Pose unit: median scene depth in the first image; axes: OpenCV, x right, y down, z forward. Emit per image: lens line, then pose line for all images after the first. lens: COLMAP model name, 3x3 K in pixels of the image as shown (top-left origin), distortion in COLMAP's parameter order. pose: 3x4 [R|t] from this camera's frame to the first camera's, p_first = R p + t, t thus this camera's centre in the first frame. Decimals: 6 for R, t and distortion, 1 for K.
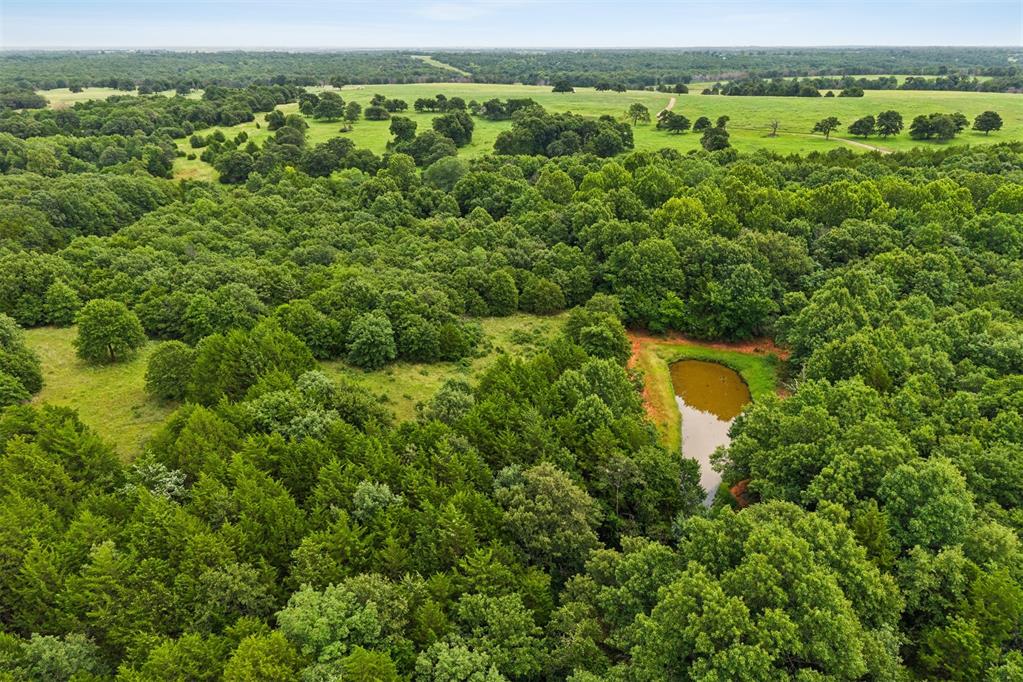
lens RADIAL K [[689.5, 0, 513.3], [0, 689.5, 333.3], [0, 0, 1]] dist [0.024588, -0.026145]
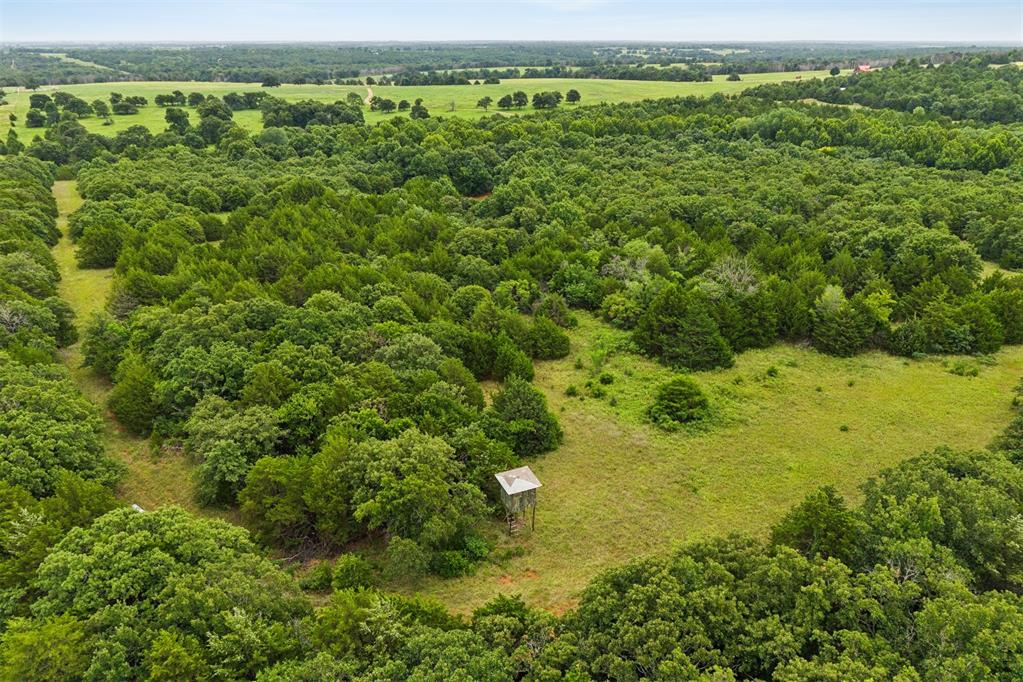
lens RADIAL K [[689.5, 0, 513.3], [0, 689.5, 333.3], [0, 0, 1]] dist [0.024588, -0.026145]
pose [[0.890548, -0.179593, 0.417936, -0.176309], [0.176306, 0.983221, 0.046827, 0.113073], [-0.419333, 0.031983, 0.907269, -0.316651]]
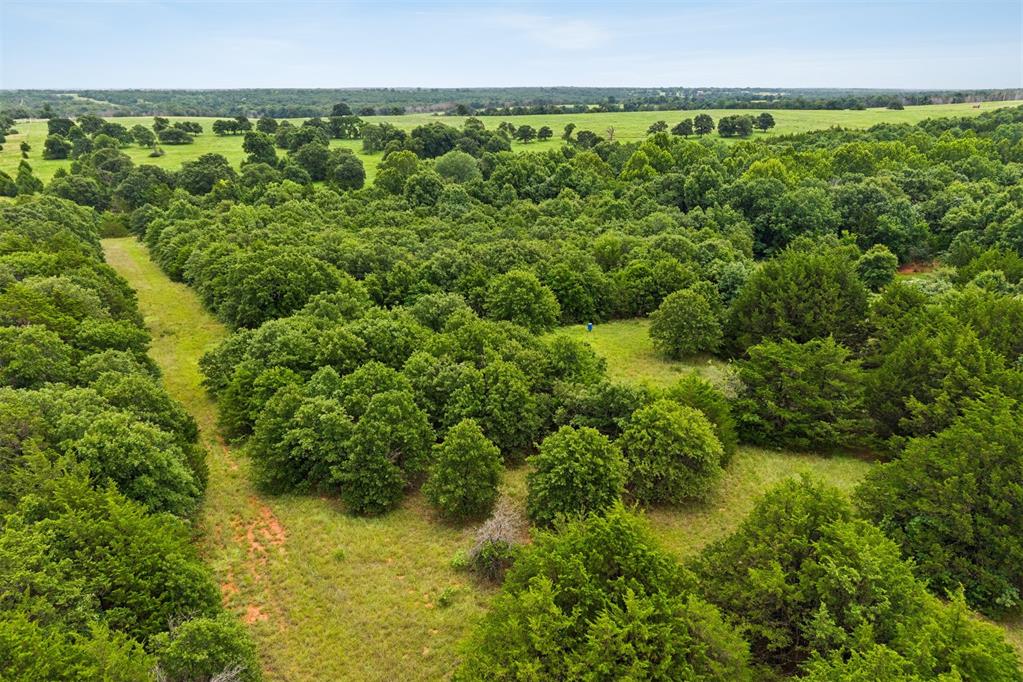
lens RADIAL K [[694.7, 0, 511.5], [0, 694.7, 341.0], [0, 0, 1]] dist [0.044242, -0.053332]
pose [[0.892297, -0.155136, 0.423956, -0.240226], [0.174821, 0.984570, -0.007666, 0.010427], [-0.416225, 0.080957, 0.905650, 0.063888]]
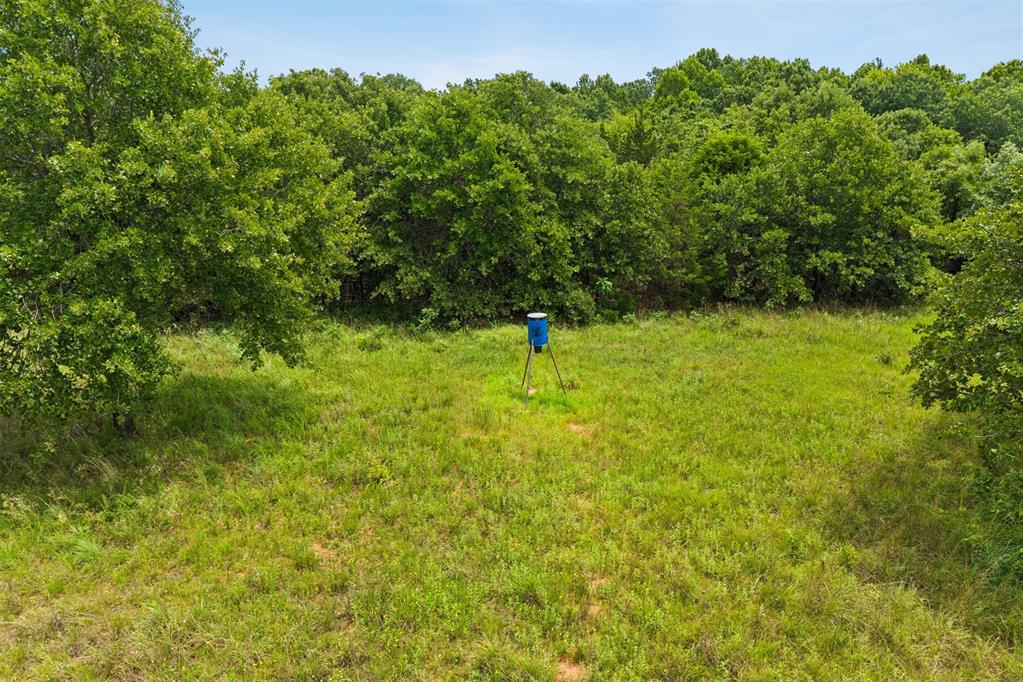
lens RADIAL K [[689.5, 0, 513.3], [0, 689.5, 333.3], [0, 0, 1]] dist [0.024588, -0.026145]
pose [[0.902428, -0.126694, 0.411791, -0.145380], [0.158078, 0.986494, -0.042913, 0.010505], [-0.400792, 0.103821, 0.910267, 0.210144]]
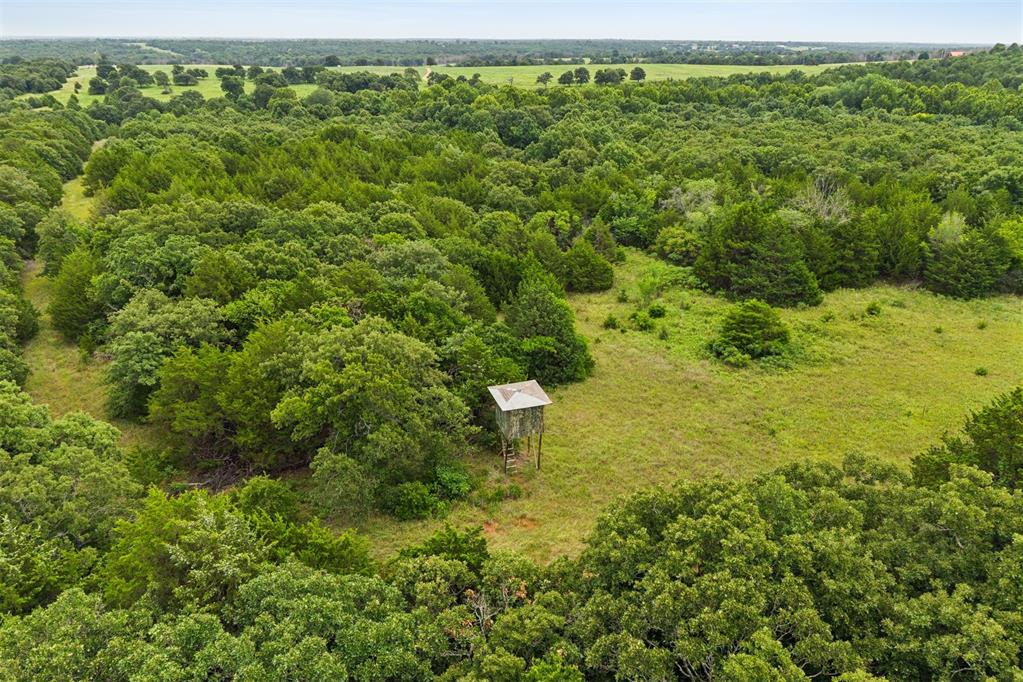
lens RADIAL K [[689.5, 0, 513.3], [0, 689.5, 333.3], [0, 0, 1]] dist [0.024588, -0.026145]
pose [[0.927932, -0.140937, 0.345079, -0.152779], [0.137683, 0.989891, 0.034053, 0.140589], [-0.346390, 0.015912, 0.937956, -0.276120]]
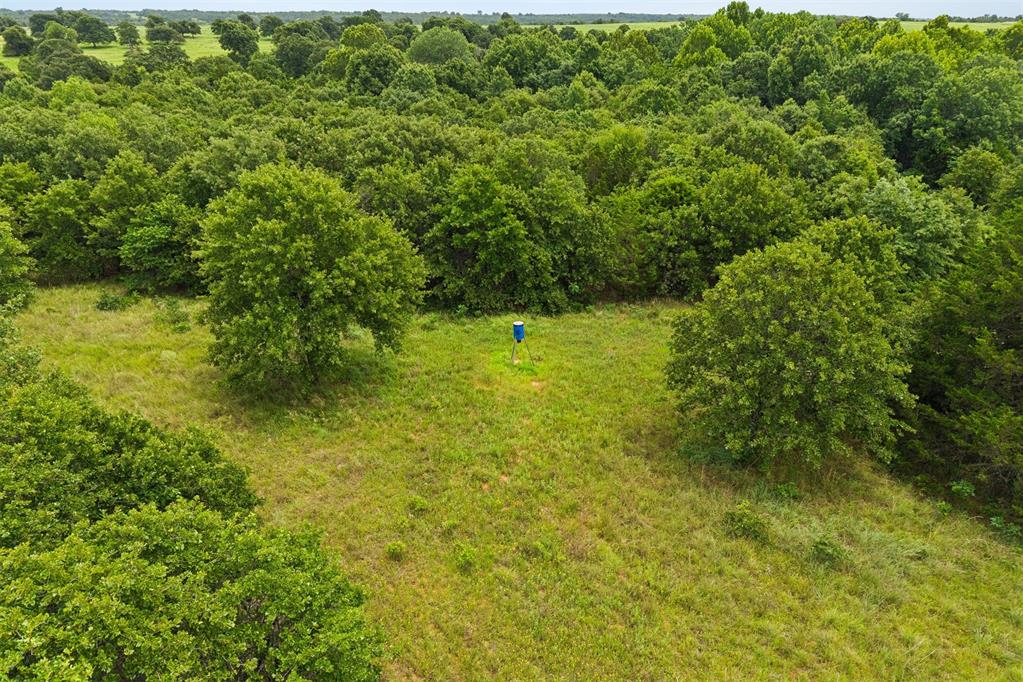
lens RADIAL K [[689.5, 0, 513.3], [0, 689.5, 333.3], [0, 0, 1]] dist [0.024588, -0.026145]
pose [[0.928440, -0.148460, 0.340528, -0.154350], [0.135681, 0.988862, 0.061184, 0.003965], [-0.345818, -0.010603, 0.938242, 0.173234]]
